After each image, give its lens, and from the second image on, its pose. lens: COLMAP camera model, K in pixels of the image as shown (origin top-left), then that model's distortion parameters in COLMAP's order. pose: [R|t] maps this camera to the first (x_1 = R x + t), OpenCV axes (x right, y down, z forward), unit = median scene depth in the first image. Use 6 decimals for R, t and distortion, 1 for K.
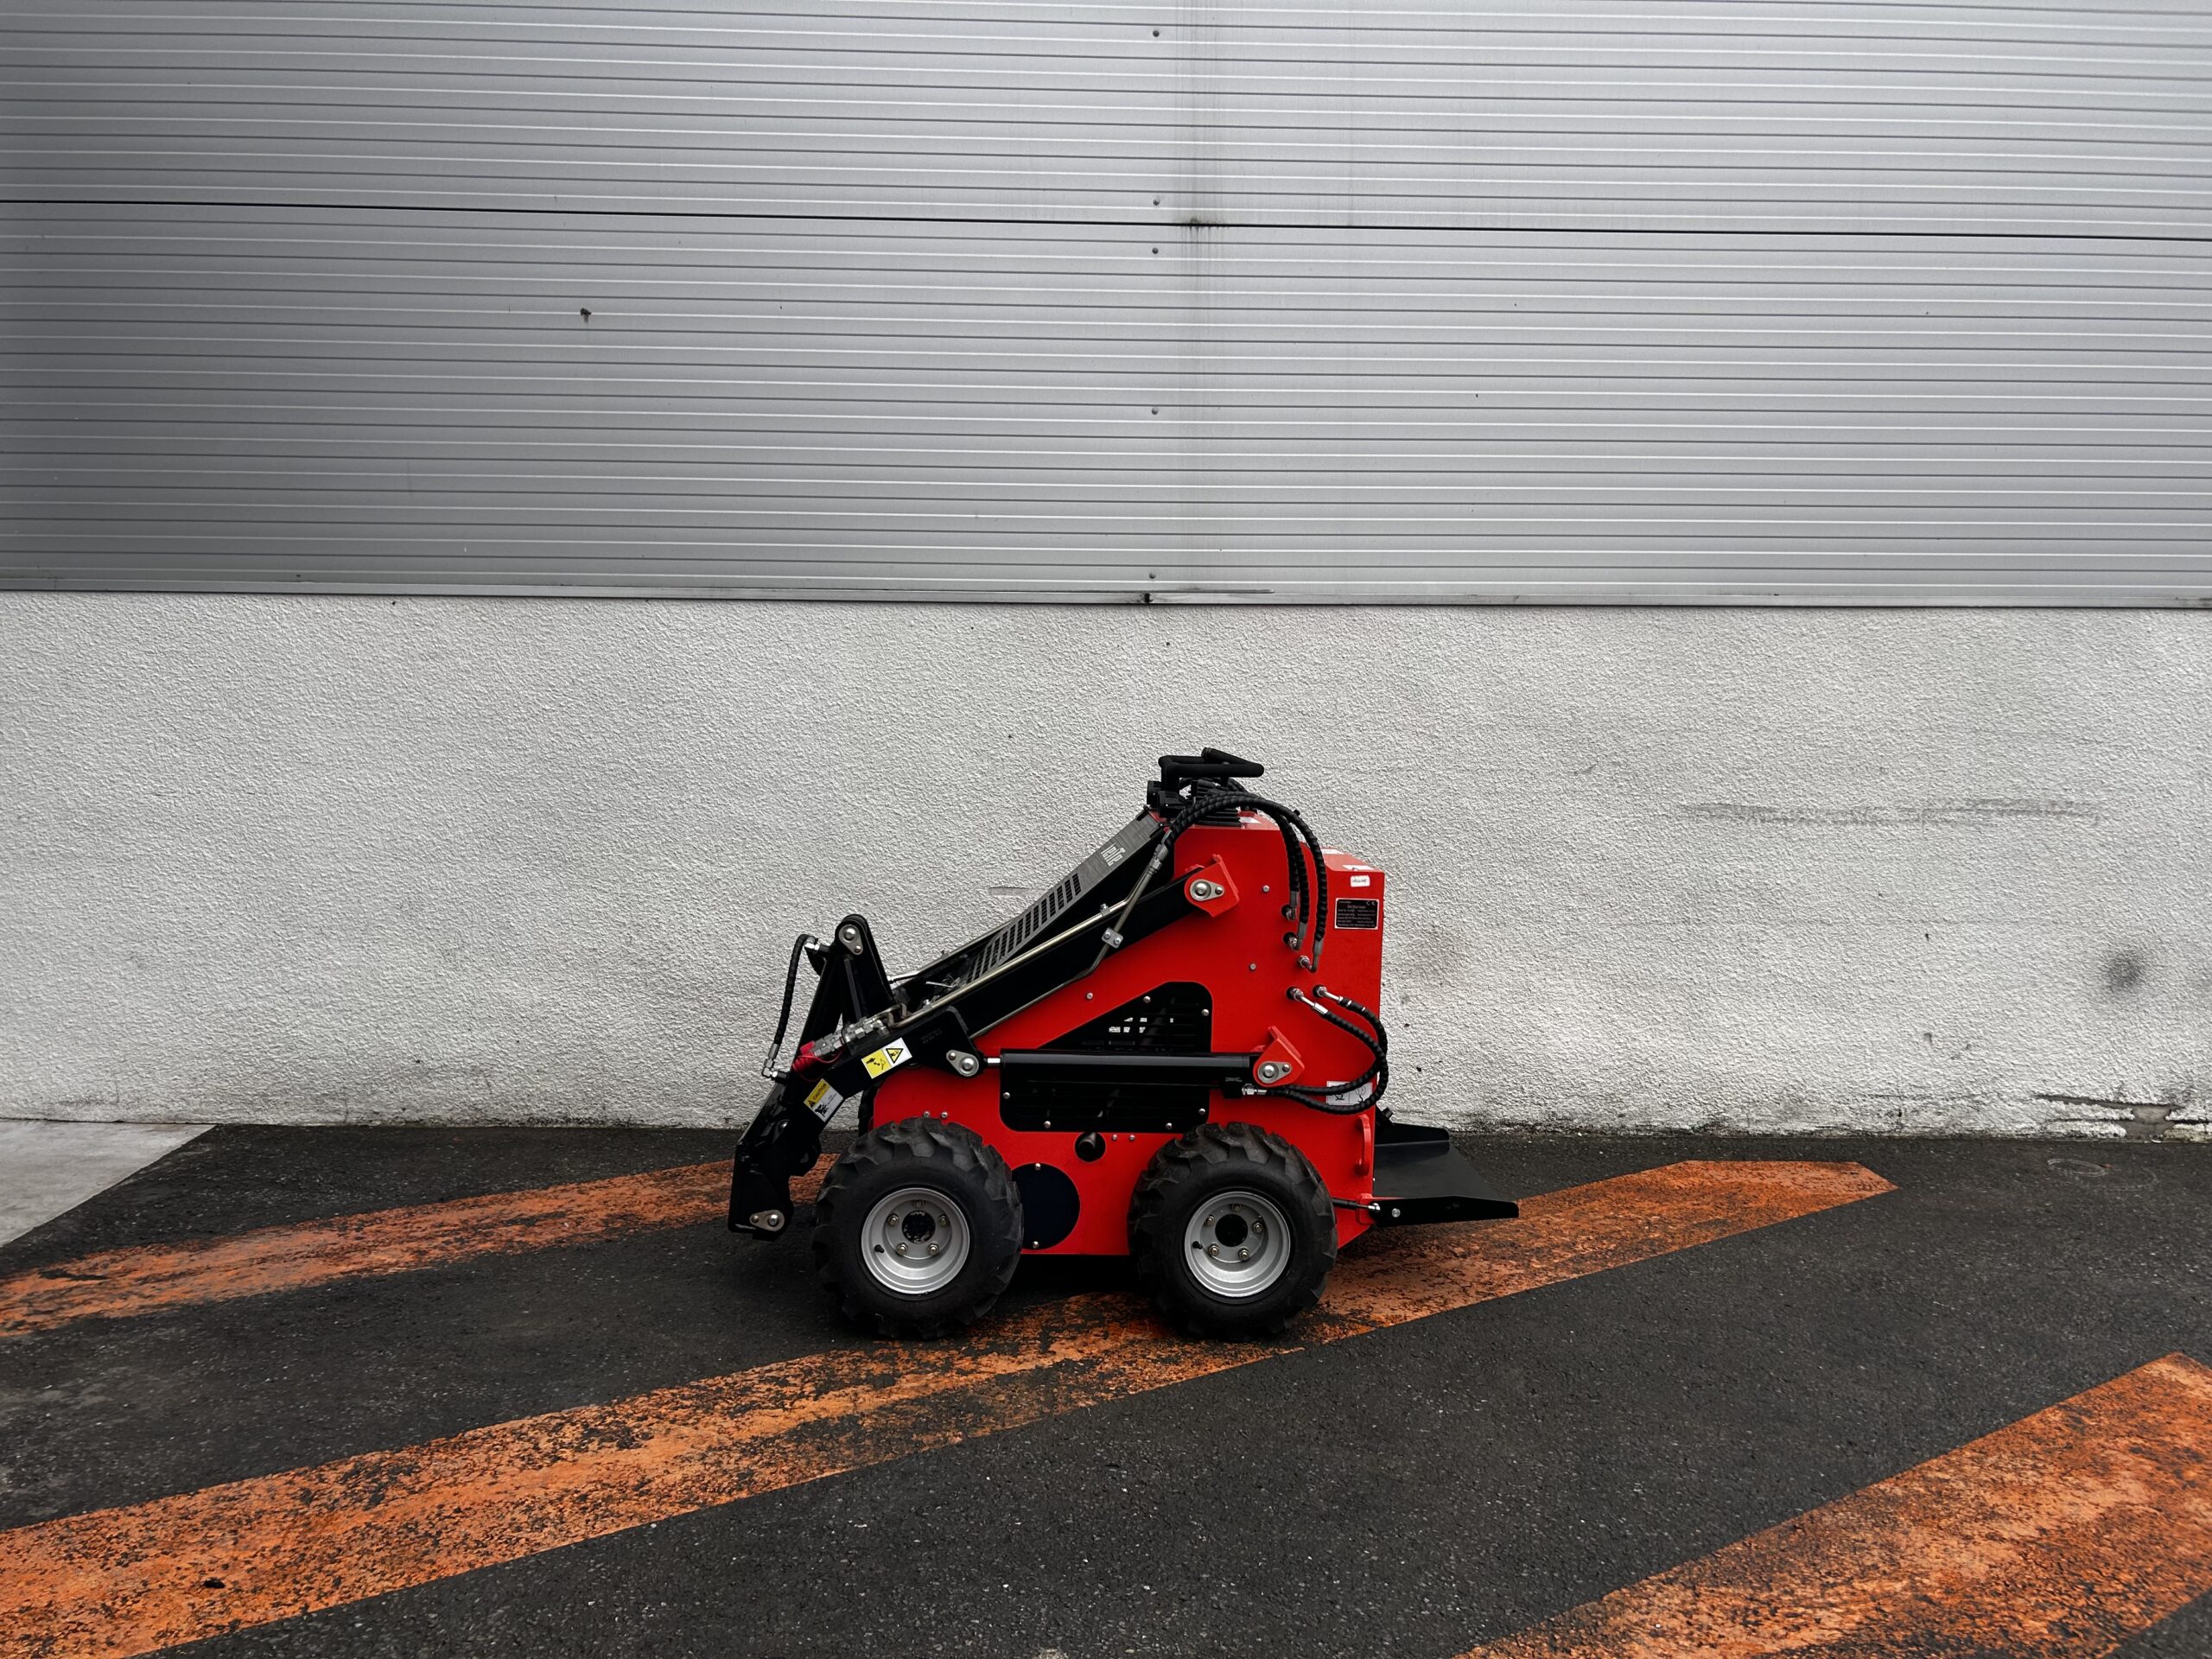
lens RADIAL K [[1678.6, 0, 1105.4], [0, 1678.6, 848.0], [0, 0, 1]] dist [0.056025, -0.066964]
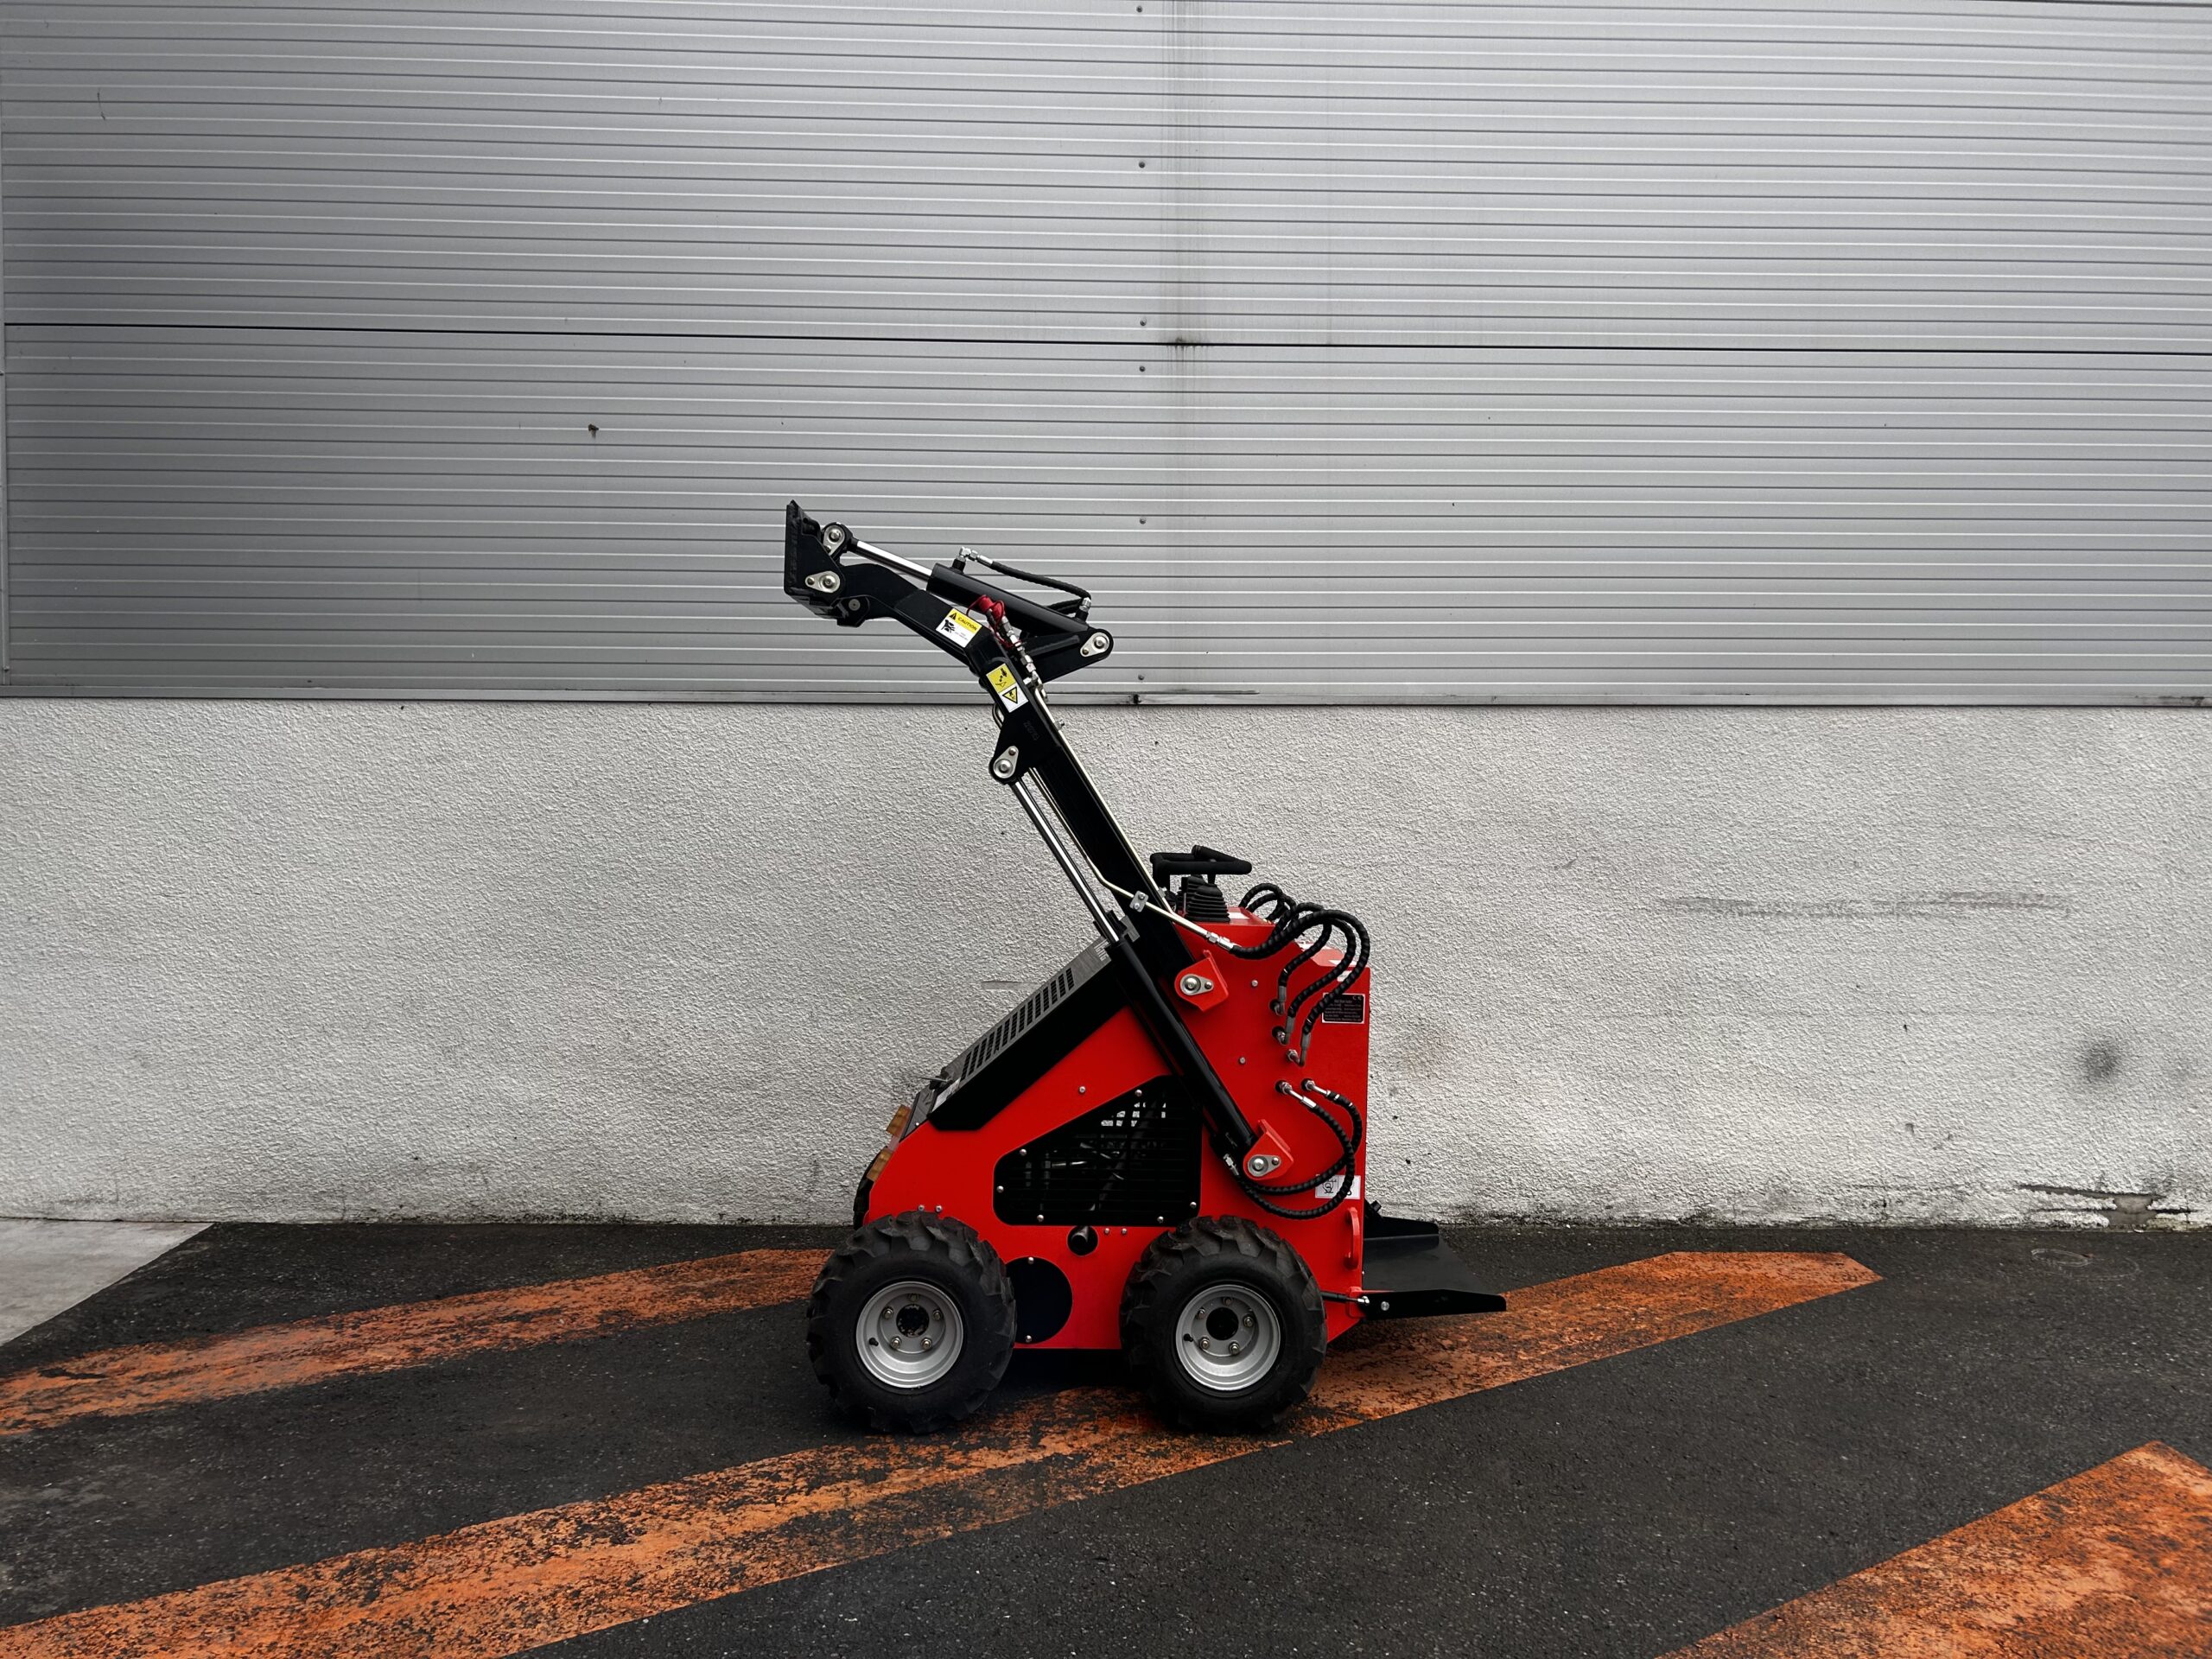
lens RADIAL K [[1678.6, 0, 1107.1], [0, 1678.6, 840.1], [0, 0, 1]] dist [0.056025, -0.066964]
pose [[0.999989, -0.003910, 0.002738, 0.004267], [0.004064, 0.998252, -0.058955, -0.002325], [-0.002503, 0.058966, 0.998257, -0.021814]]
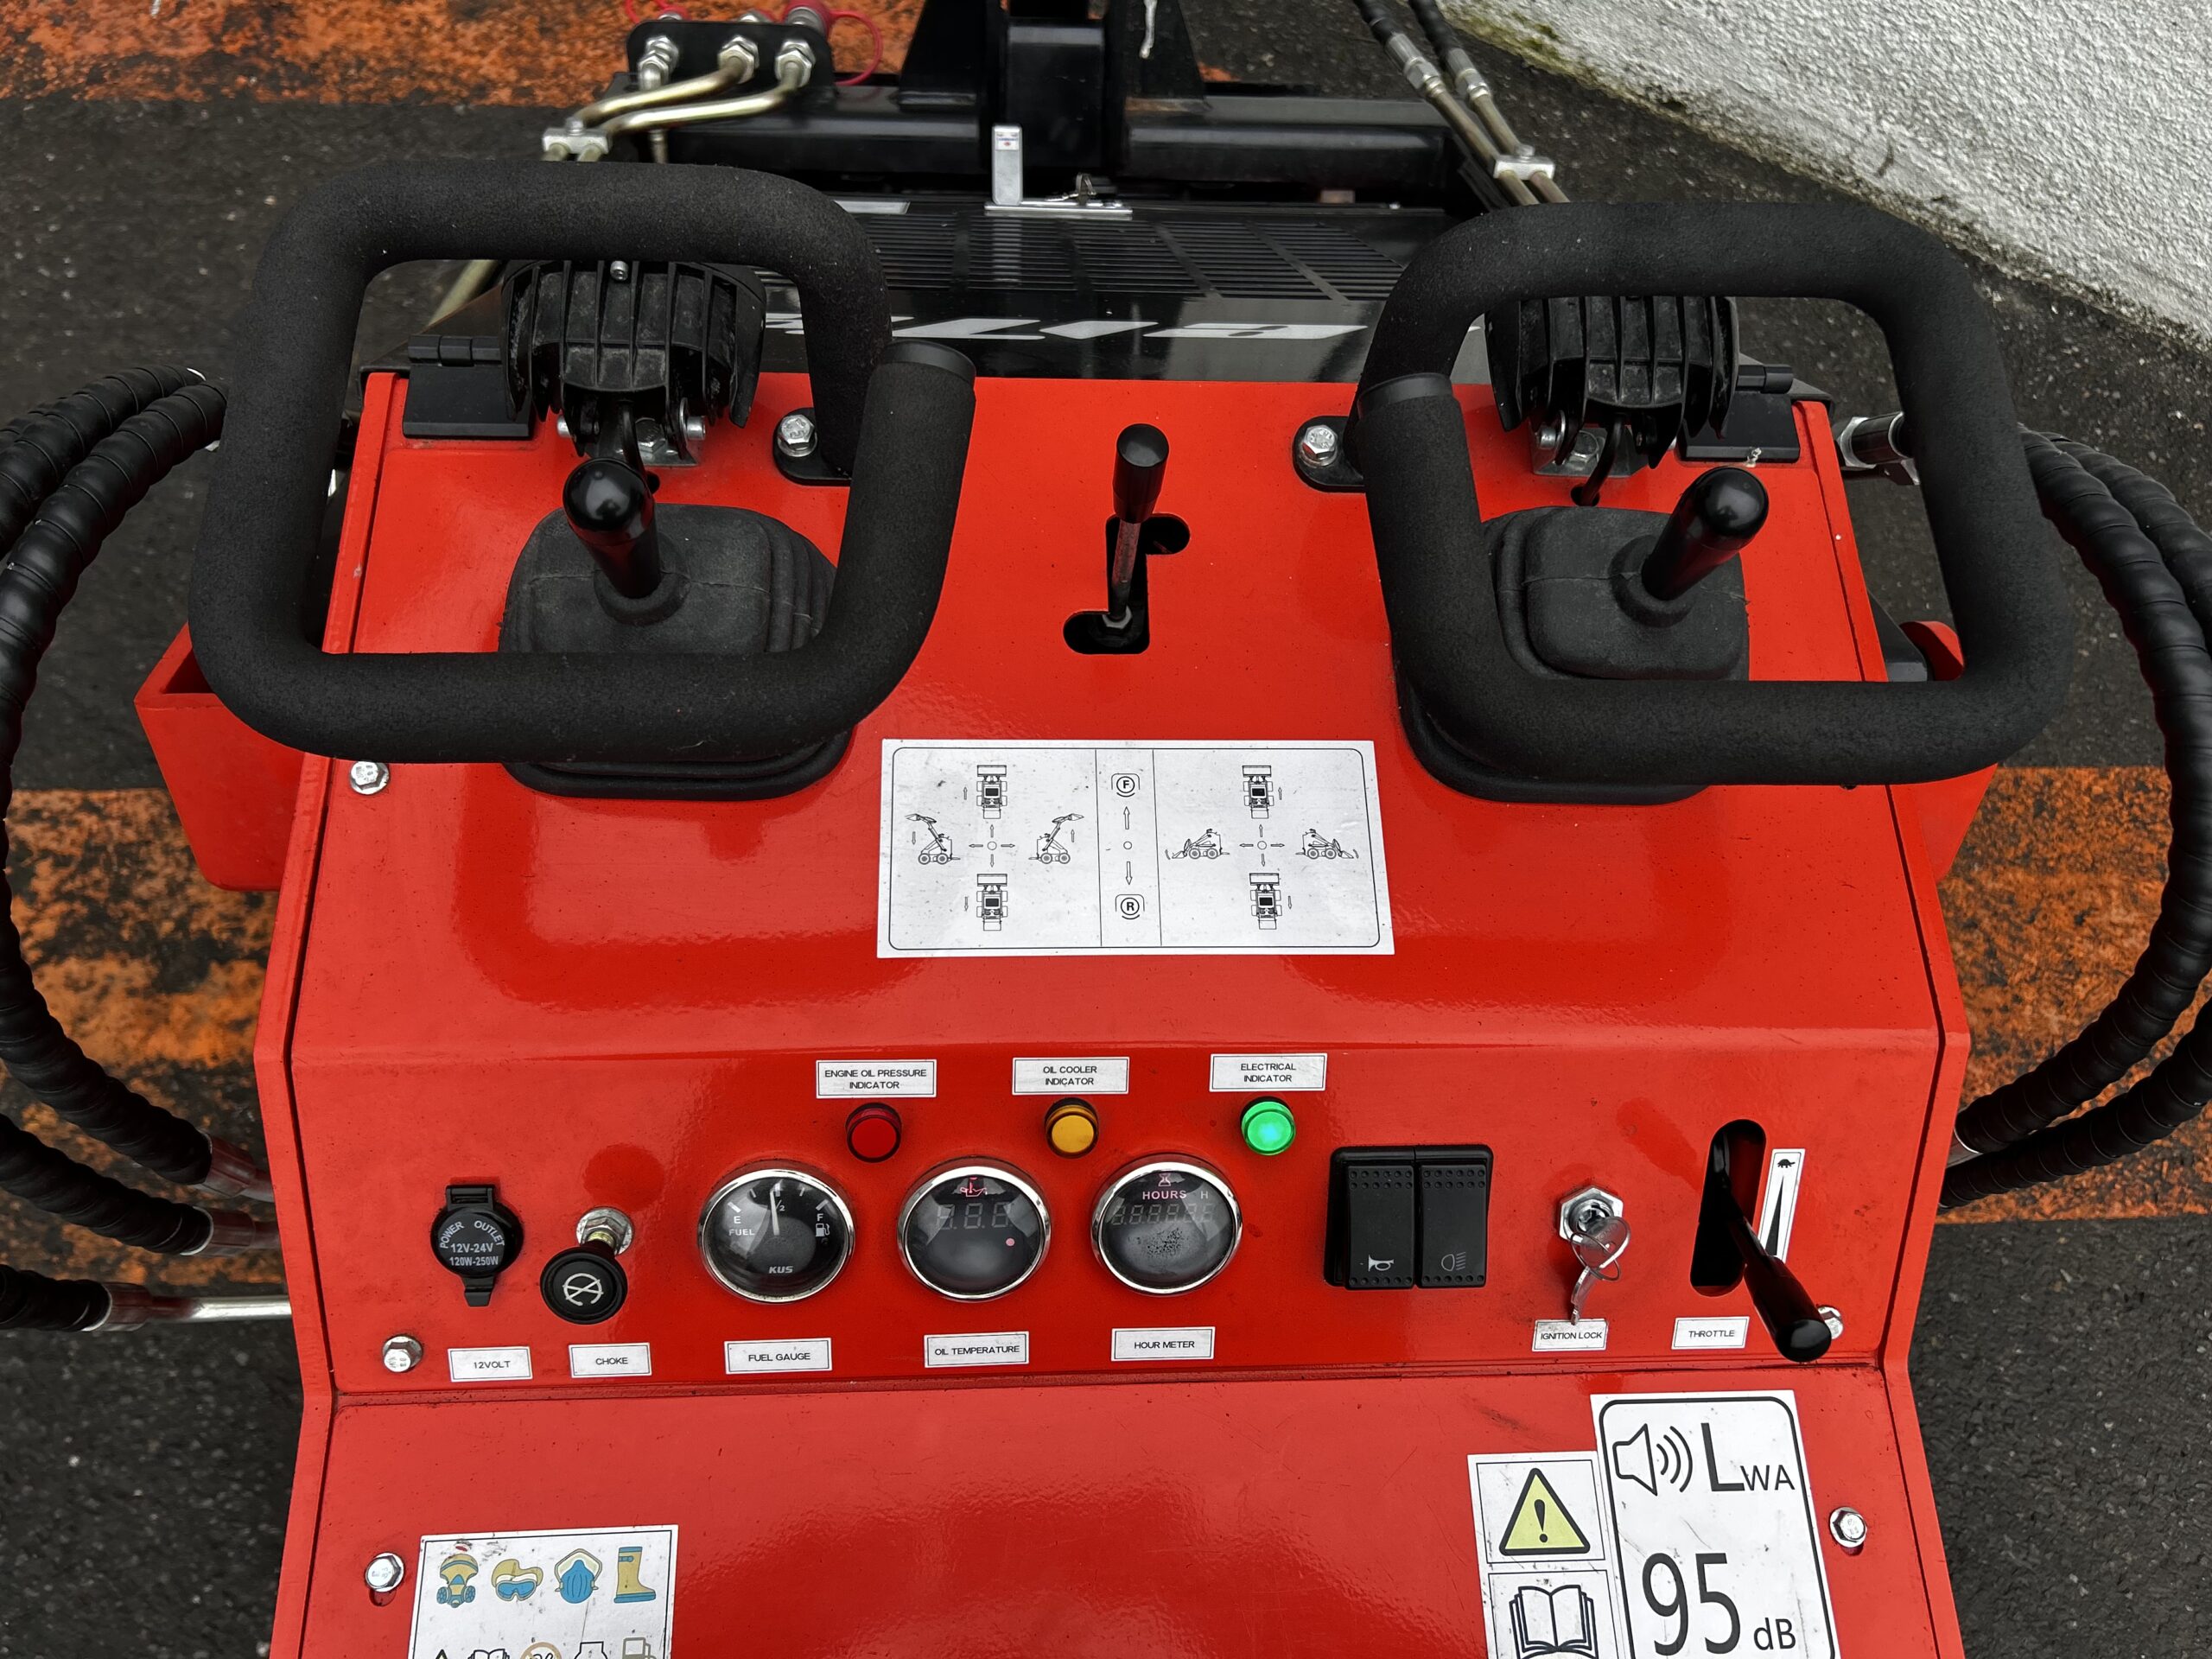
lens RADIAL K [[1678.6, 0, 1112.3], [0, 1678.6, 845.0], [0, 0, 1]] dist [0.056025, -0.066964]
pose [[0.850321, 0.496540, -0.174362, 0.118926], [-0.092194, 0.466747, 0.879573, -0.115177], [0.518126, -0.731844, 0.442662, 0.664826]]
